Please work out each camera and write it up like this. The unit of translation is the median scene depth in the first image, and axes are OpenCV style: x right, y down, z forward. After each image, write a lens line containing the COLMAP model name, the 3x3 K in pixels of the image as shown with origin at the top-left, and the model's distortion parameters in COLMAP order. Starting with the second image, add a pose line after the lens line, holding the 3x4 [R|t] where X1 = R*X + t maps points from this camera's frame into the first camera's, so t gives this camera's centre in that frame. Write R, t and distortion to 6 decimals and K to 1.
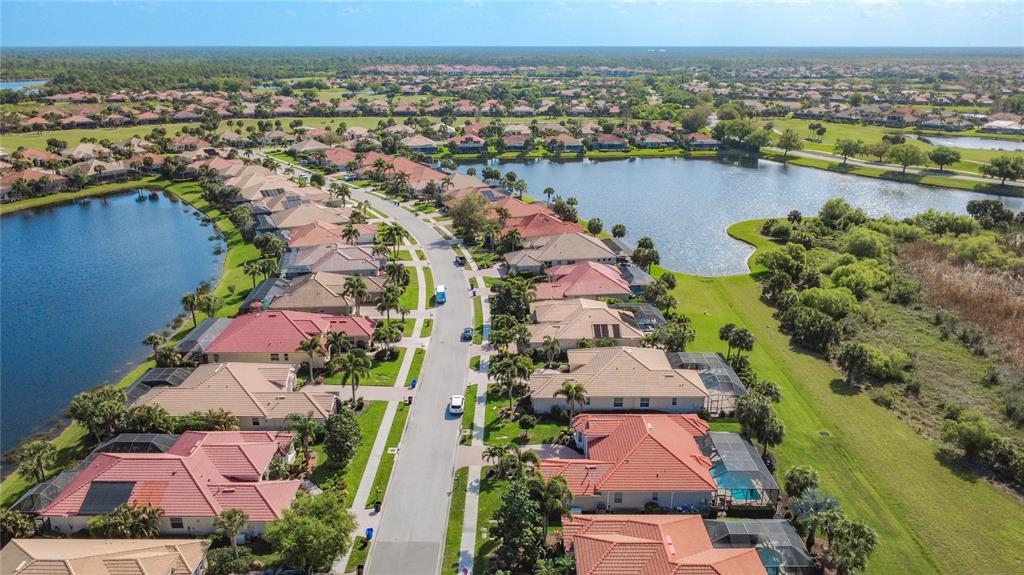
lens RADIAL K [[755.4, 0, 512.0], [0, 755.4, 287.5], [0, 0, 1]] dist [0.001667, -0.000992]
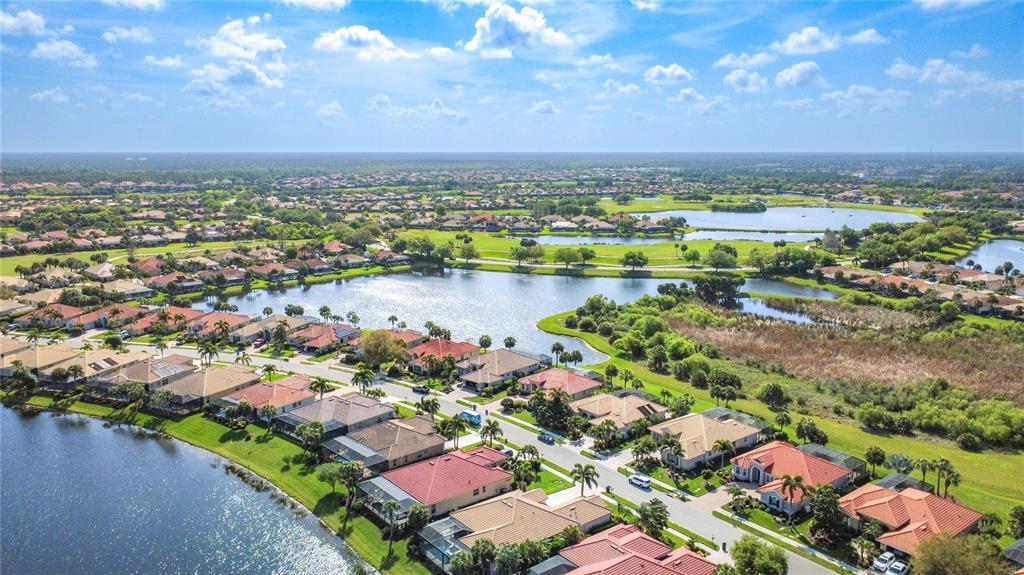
lens RADIAL K [[755.4, 0, 512.0], [0, 755.4, 287.5], [0, 0, 1]] dist [0.001667, -0.000992]
pose [[0.784056, -0.114988, 0.609946, -0.604285], [0.193030, 0.979133, -0.063542, -0.083507], [-0.589911, 0.167558, 0.789892, 0.004178]]
